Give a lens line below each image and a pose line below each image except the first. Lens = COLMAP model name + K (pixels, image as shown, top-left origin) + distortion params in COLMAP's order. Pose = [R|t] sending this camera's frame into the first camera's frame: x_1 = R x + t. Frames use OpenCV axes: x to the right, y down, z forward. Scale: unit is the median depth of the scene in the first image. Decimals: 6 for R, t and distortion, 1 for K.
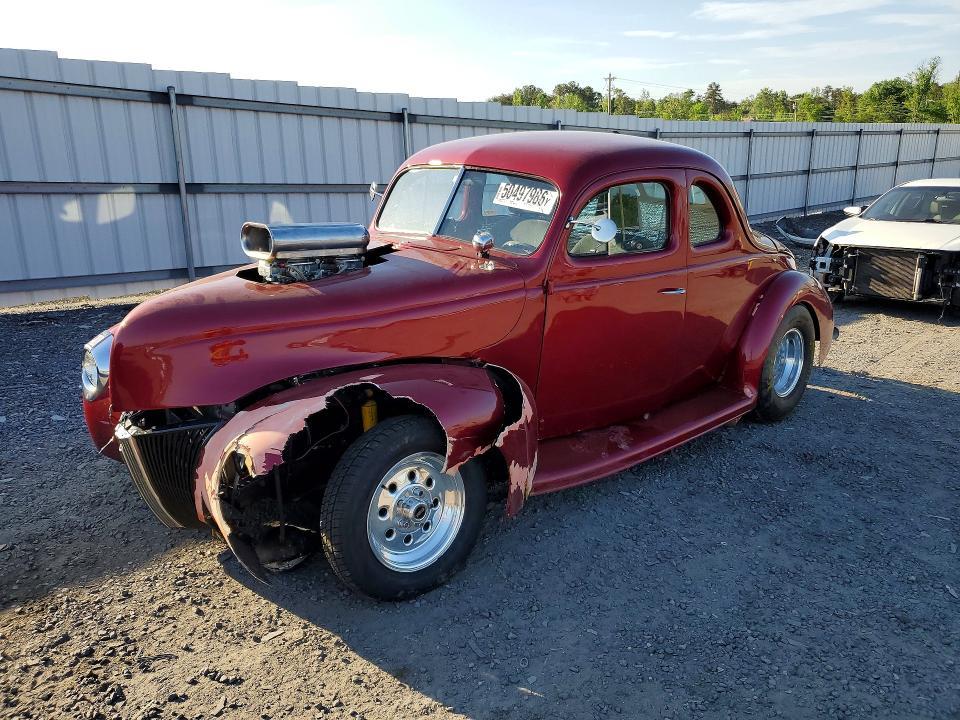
lens RADIAL K [[780.9, 0, 480.0], [0, 780.9, 360.0], [0, 0, 1]] dist [0.033152, -0.003600]
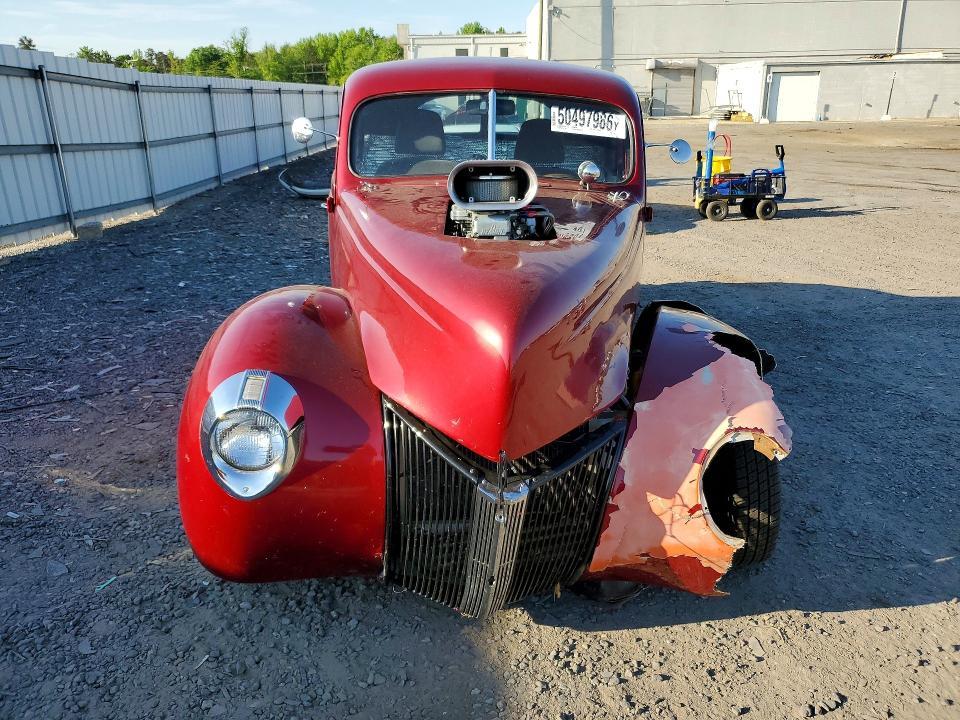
lens RADIAL K [[765.1, 0, 480.0], [0, 765.1, 360.0], [0, 0, 1]] dist [0.008205, 0.011561]
pose [[0.673305, -0.235504, 0.700856, -0.155686], [0.202495, 0.970408, 0.131545, -0.017448], [-0.711095, 0.053350, 0.701069, 0.101958]]
